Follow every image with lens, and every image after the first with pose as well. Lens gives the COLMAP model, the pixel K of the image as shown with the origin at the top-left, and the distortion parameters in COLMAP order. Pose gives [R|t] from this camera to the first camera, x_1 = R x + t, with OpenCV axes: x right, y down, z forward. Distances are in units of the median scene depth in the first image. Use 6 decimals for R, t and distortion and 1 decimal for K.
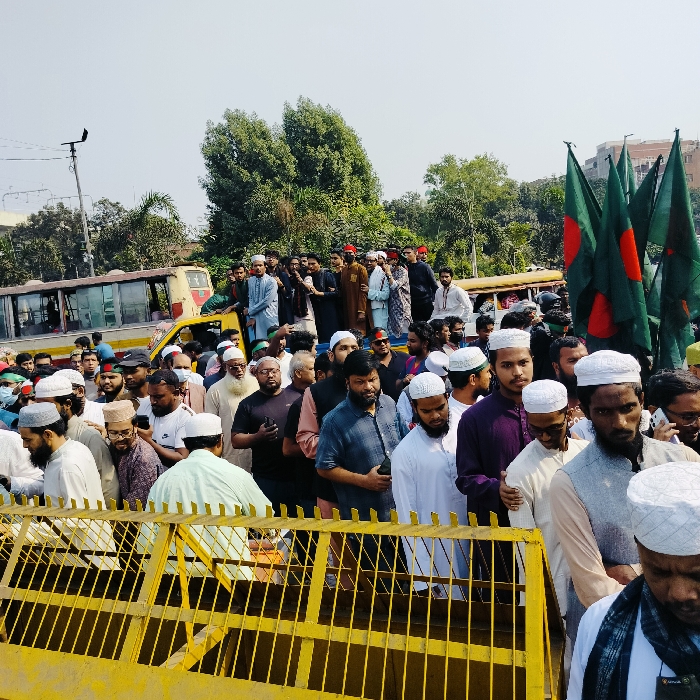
lens RADIAL K [[609.5, 0, 350.0], [0, 609.5, 350.0], [0, 0, 1]] dist [0.042895, -0.123717]
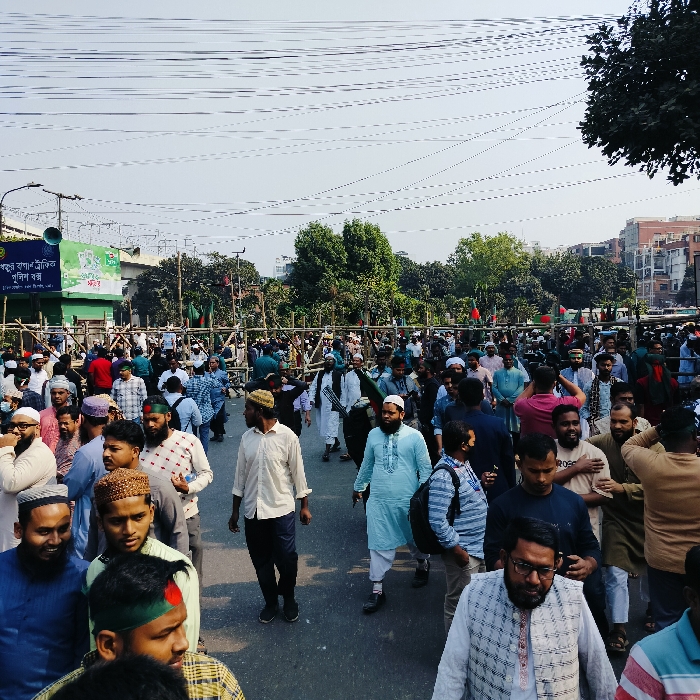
lens RADIAL K [[609.5, 0, 350.0], [0, 609.5, 350.0], [0, 0, 1]] dist [0.042895, -0.123717]
pose [[0.992045, 0.069160, -0.105184, 0.052323], [-0.075737, 0.995329, -0.059871, 0.028175], [0.100552, 0.067361, 0.992649, -0.307075]]
